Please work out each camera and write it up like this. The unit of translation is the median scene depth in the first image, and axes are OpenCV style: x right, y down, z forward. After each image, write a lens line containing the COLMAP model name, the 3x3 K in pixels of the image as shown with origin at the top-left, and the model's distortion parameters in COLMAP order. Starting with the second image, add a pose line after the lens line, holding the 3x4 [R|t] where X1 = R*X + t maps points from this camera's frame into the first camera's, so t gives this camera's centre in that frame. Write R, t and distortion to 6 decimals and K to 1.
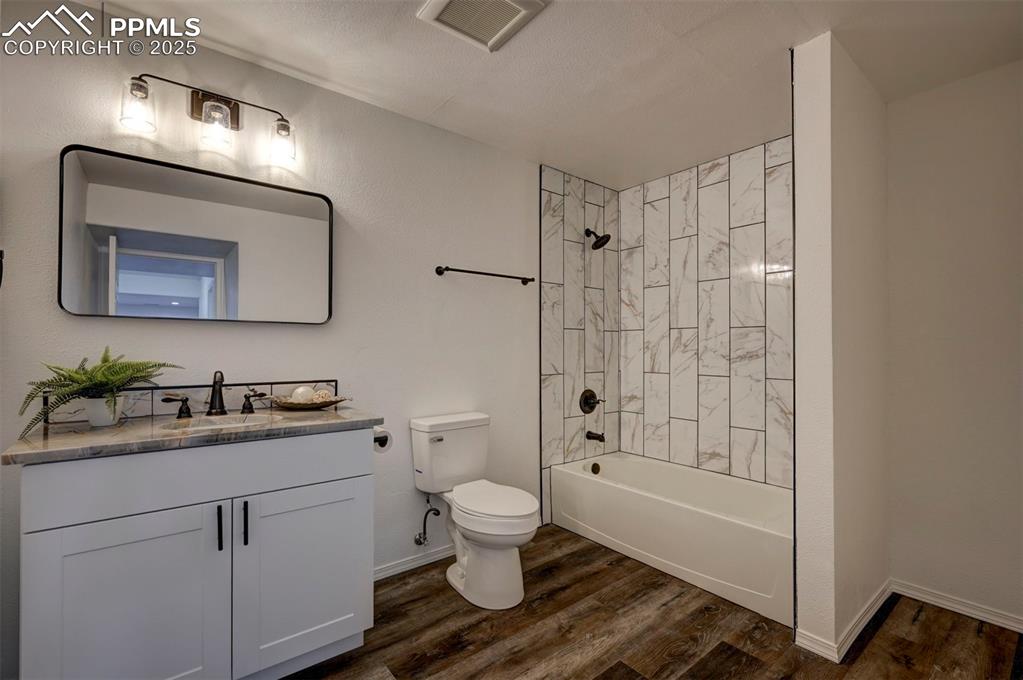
lens RADIAL K [[452.3, 0, 518.5], [0, 452.3, 339.4], [0, 0, 1]] dist [0.004356, 0.000105]
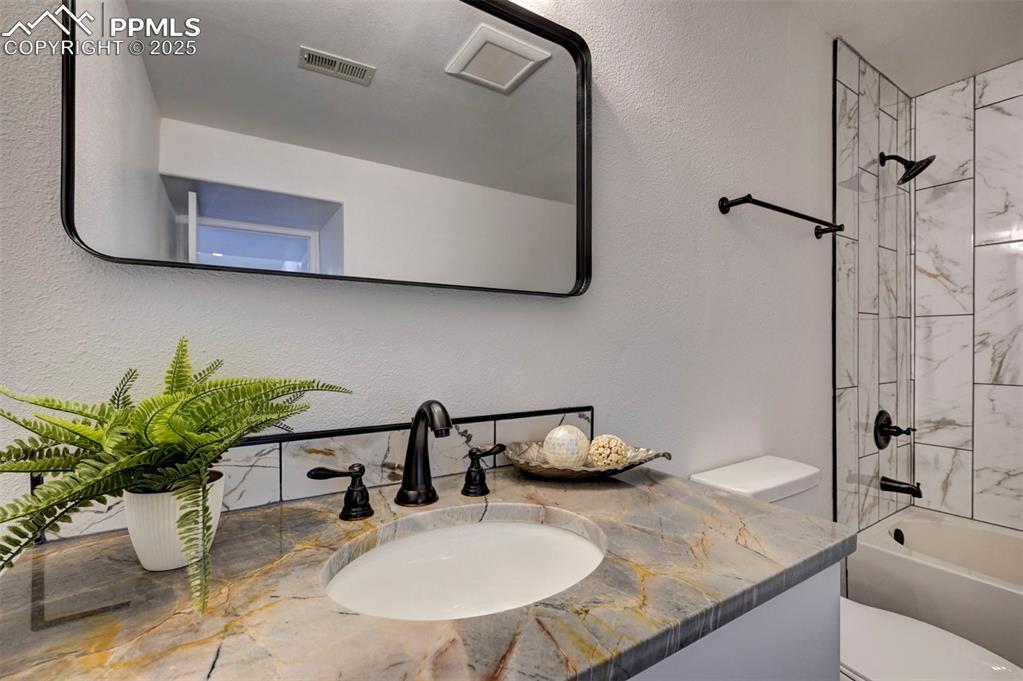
lens RADIAL K [[452.3, 0, 507.5], [0, 452.3, 338.4], [0, 0, 1]] dist [0.004356, 0.000105]
pose [[0.992595, -0.001274, -0.121462, -0.303248], [0.002168, 0.999972, 0.007230, 0.006152], [0.121449, -0.007440, 0.992570, 0.337029]]
